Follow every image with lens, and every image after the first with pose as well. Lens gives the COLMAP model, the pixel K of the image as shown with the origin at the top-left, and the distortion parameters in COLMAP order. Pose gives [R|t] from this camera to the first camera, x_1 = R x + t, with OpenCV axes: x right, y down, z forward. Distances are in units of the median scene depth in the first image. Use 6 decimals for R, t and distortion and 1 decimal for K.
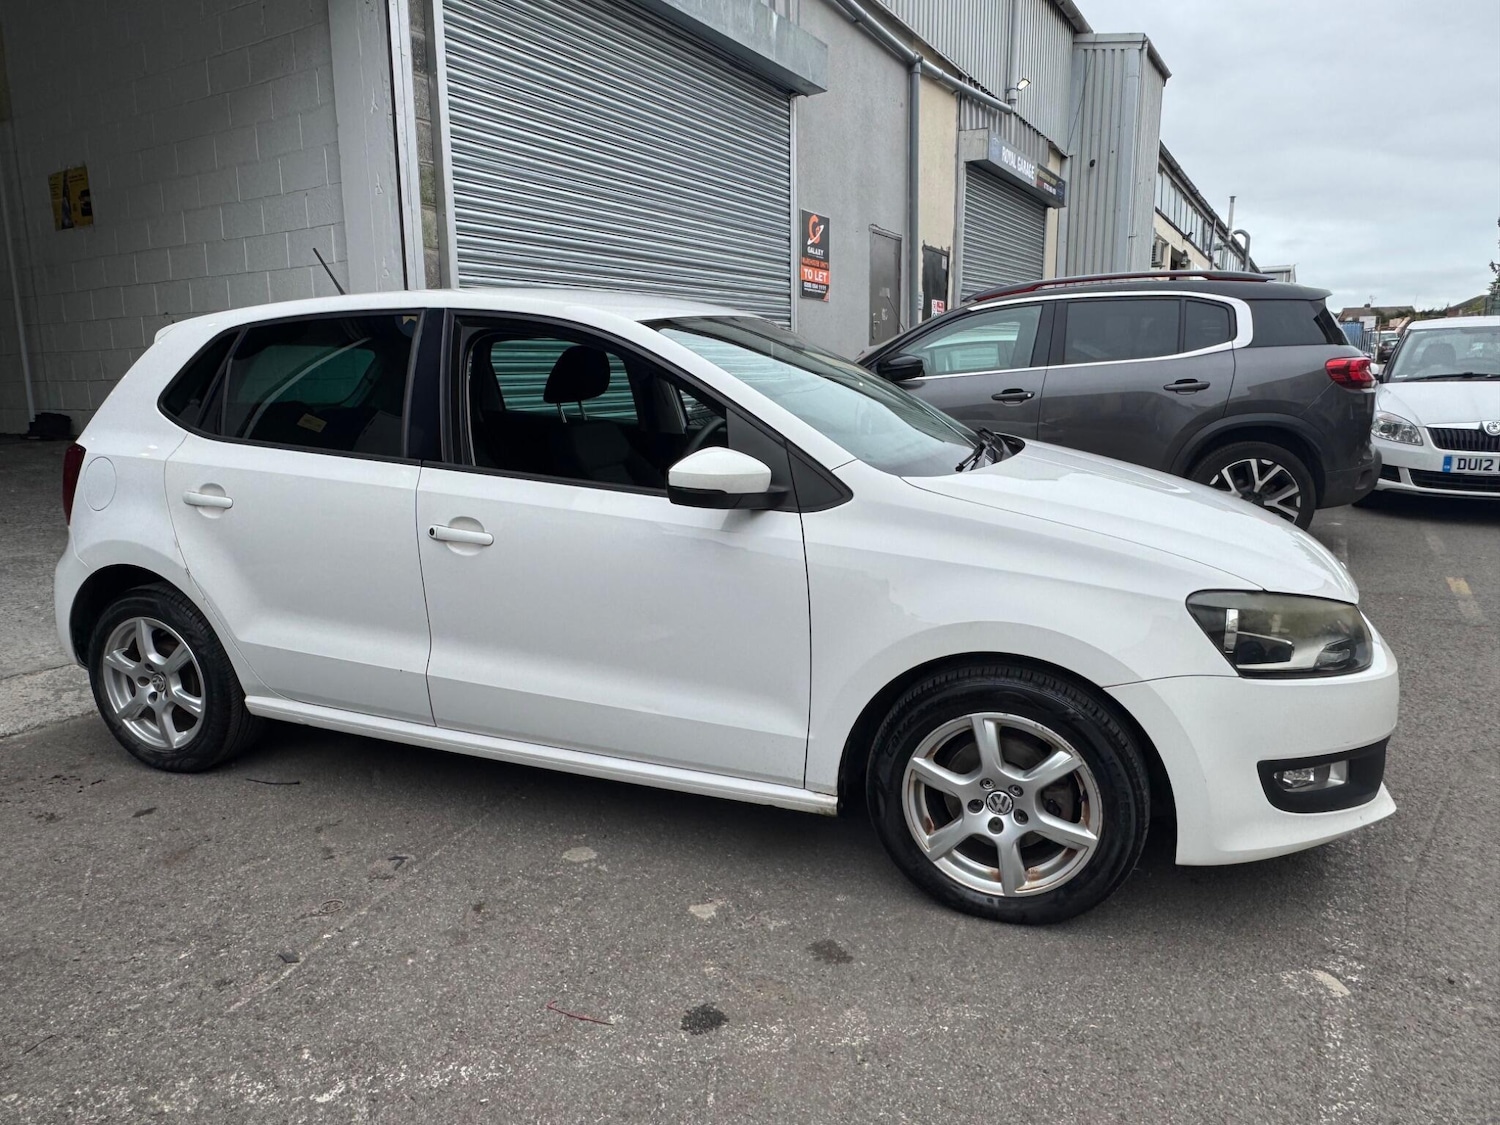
lens RADIAL K [[982.1, 0, 745.6], [0, 982.1, 558.5], [0, 0, 1]] dist [-0.001114, -0.000072]
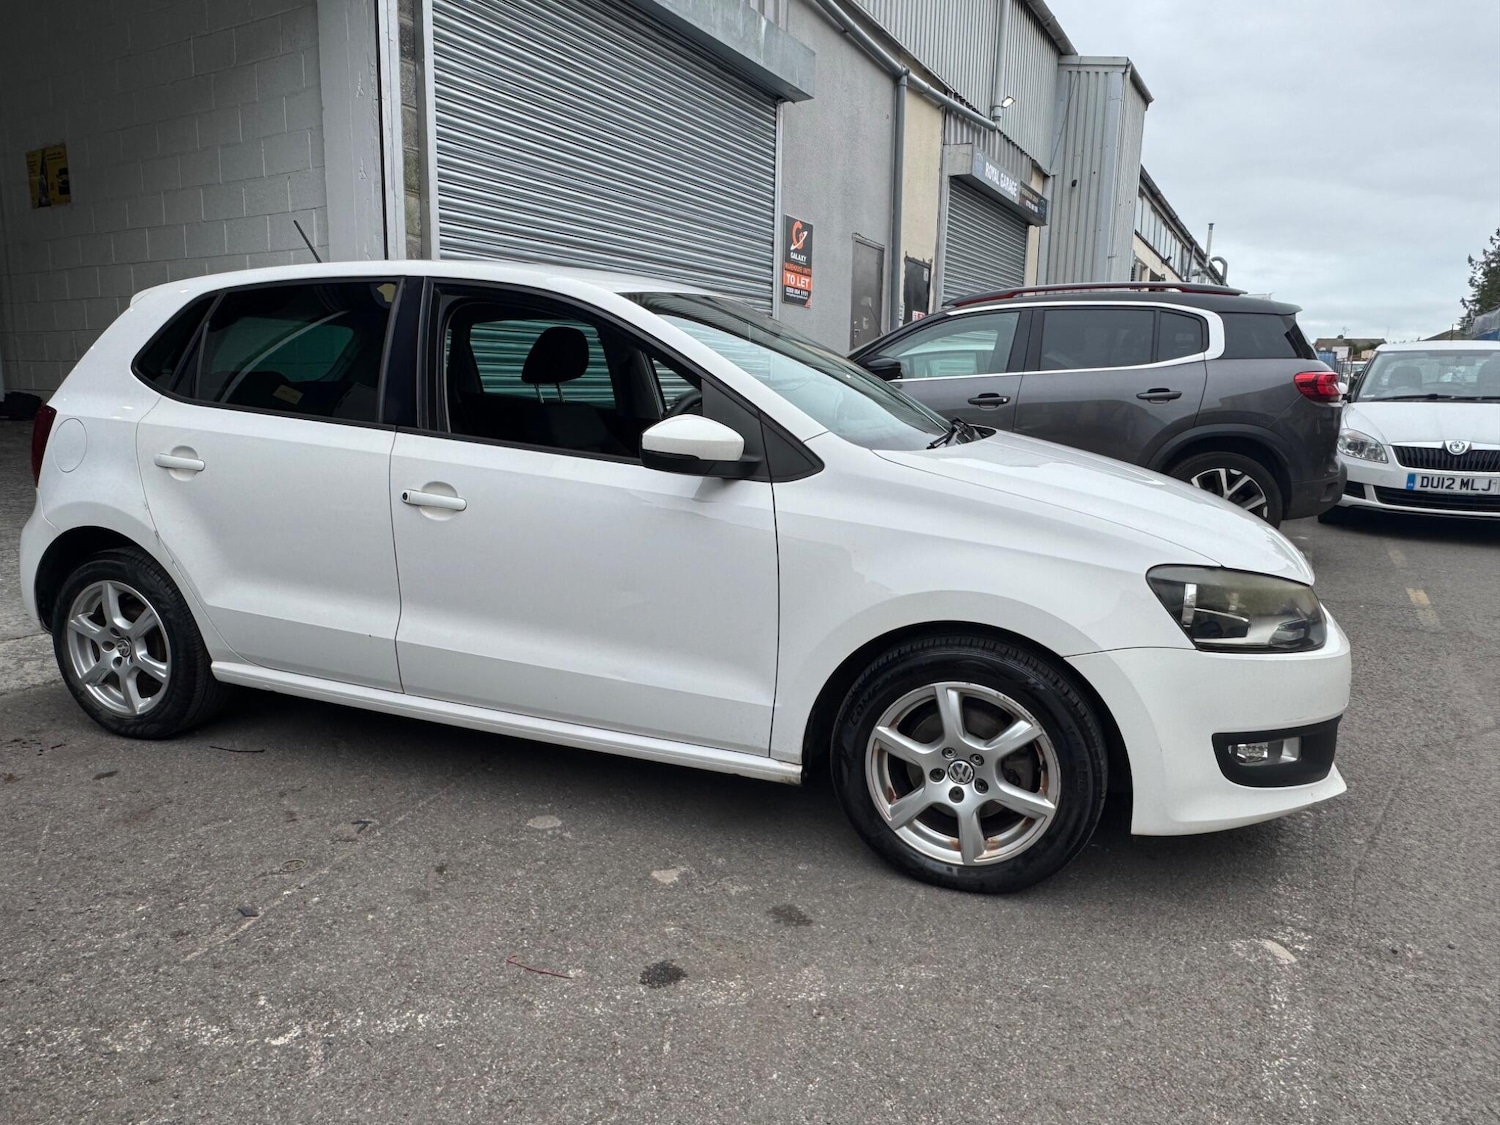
lens RADIAL K [[982.1, 0, 746.2], [0, 982.1, 565.9], [0, 0, 1]] dist [-0.001114, -0.000072]
pose [[0.999419, 0.024971, 0.023201, 0.006631], [-0.024795, 0.999662, -0.007824, 0.039954], [-0.023389, 0.007244, 0.999700, -0.008511]]
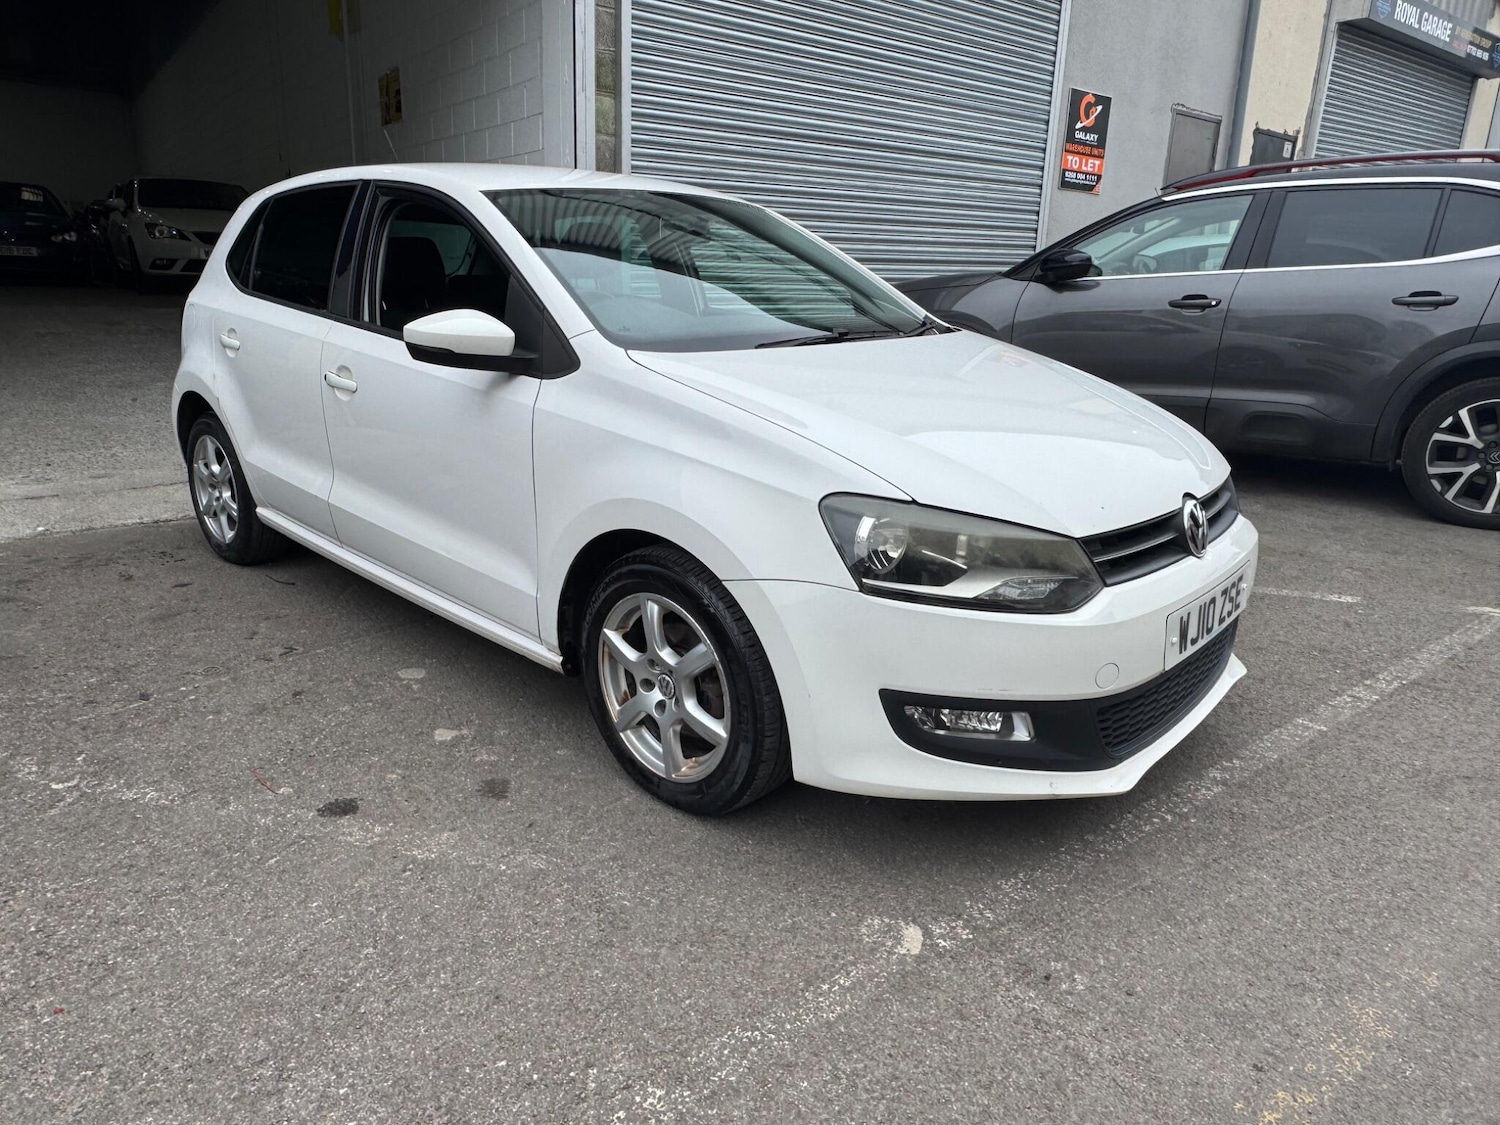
lens RADIAL K [[982.1, 0, 760.6], [0, 982.1, 566.9], [0, 0, 1]] dist [-0.001114, -0.000072]
pose [[0.920236, 0.143973, -0.363918, 0.561818], [-0.107307, 0.987060, 0.119155, 0.000696], [0.376364, -0.070600, 0.923778, 0.102415]]
